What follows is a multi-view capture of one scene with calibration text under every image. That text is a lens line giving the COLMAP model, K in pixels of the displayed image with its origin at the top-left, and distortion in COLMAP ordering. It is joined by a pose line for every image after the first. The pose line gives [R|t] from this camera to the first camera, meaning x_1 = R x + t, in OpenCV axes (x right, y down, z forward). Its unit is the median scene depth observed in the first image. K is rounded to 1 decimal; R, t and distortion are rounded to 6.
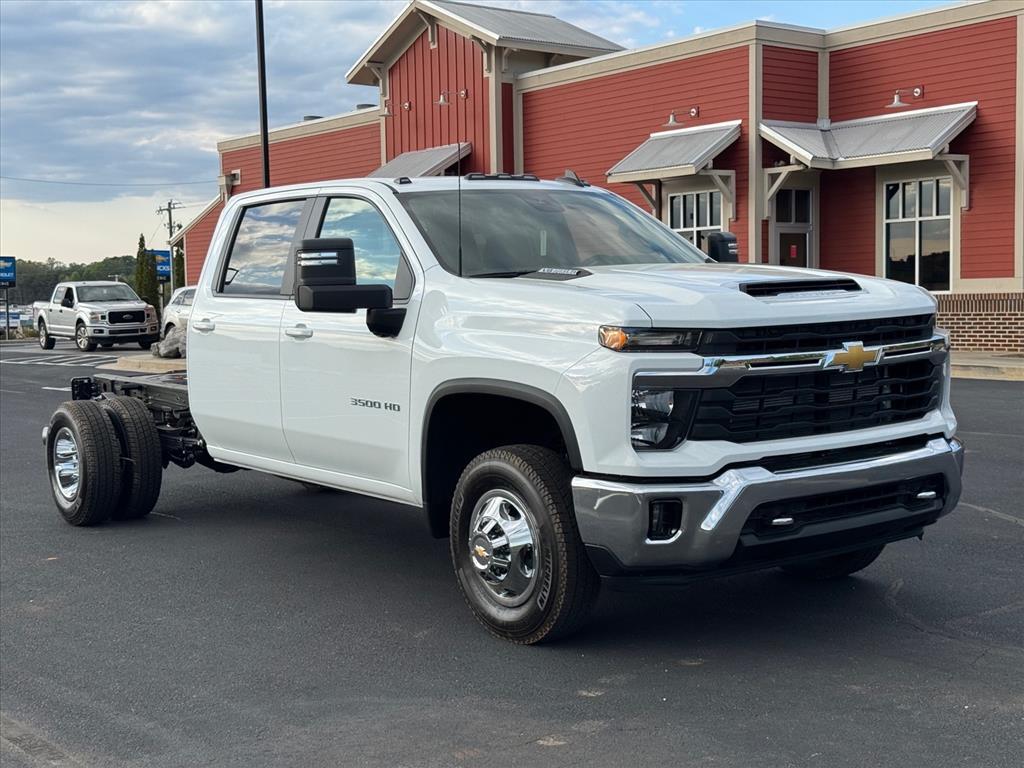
lens RADIAL K [[1460.7, 0, 516.8], [0, 1460.7, 380.7], [0, 0, 1]] dist [0.089055, 0.081372]
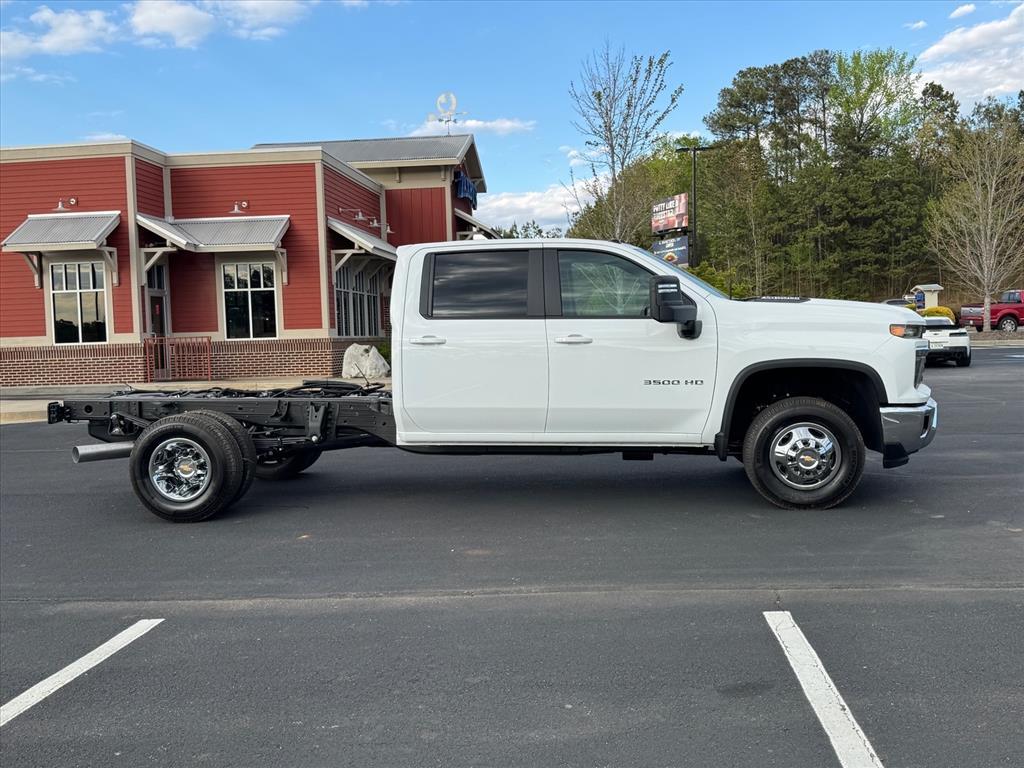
lens RADIAL K [[995.8, 0, 511.9], [0, 995.8, 385.6], [0, 0, 1]] dist [0.184951, -0.339382]
pose [[0.703568, -0.038594, 0.709579, -0.265611], [0.055197, 0.998475, -0.000422, 0.002864], [-0.708481, 0.039463, 0.704626, 0.092818]]
